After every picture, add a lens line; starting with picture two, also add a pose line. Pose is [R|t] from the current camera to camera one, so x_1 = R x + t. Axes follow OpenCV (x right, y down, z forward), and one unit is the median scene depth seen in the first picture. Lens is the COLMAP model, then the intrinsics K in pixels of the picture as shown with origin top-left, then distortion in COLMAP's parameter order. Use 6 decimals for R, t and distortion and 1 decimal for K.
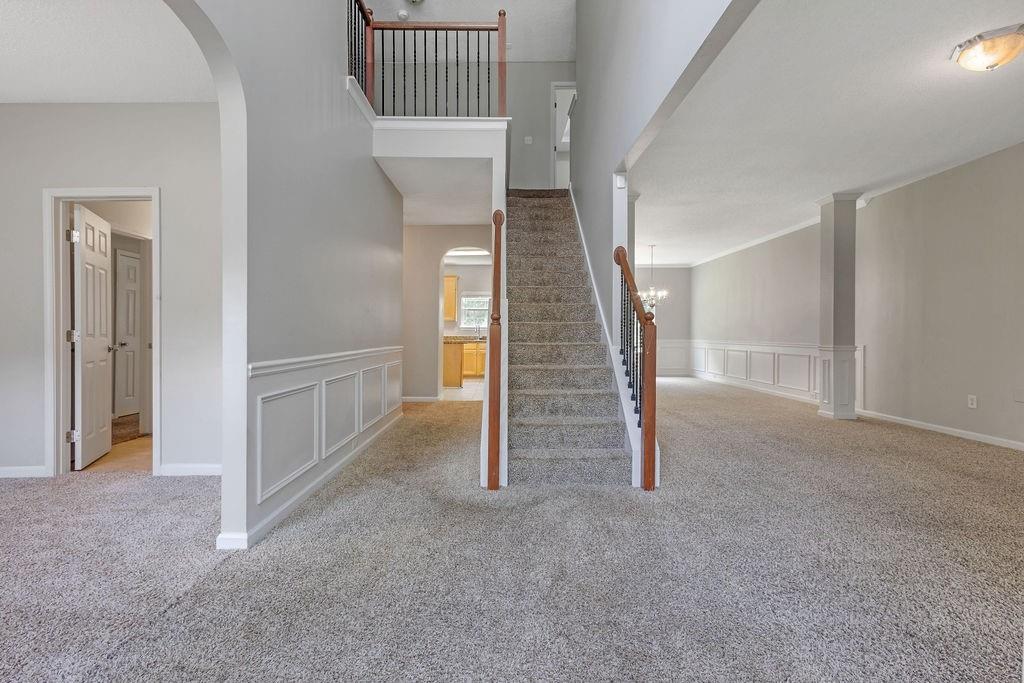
lens RADIAL K [[465.0, 0, 507.1], [0, 465.0, 339.5], [0, 0, 1]] dist [-0.001057, -0.000295]
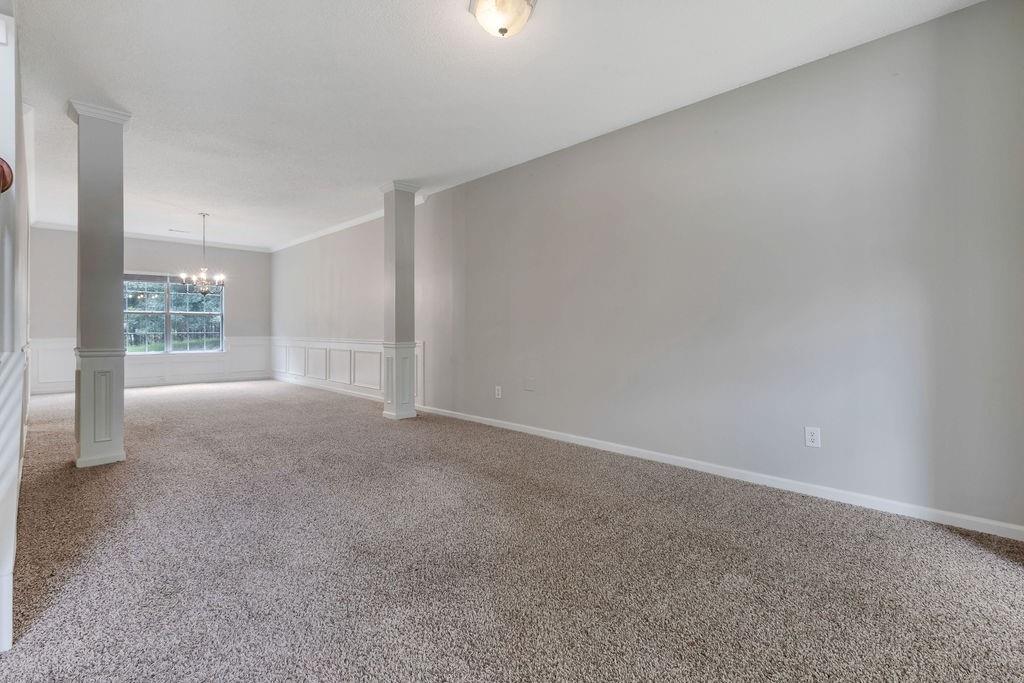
lens RADIAL K [[465.0, 0, 511.6], [0, 465.0, 335.3], [0, 0, 1]] dist [-0.001057, -0.000295]
pose [[0.699355, -0.004310, 0.714761, 0.184393], [0.004400, 0.999989, 0.001724, -0.001568], [-0.714761, 0.001939, 0.699366, 0.160950]]
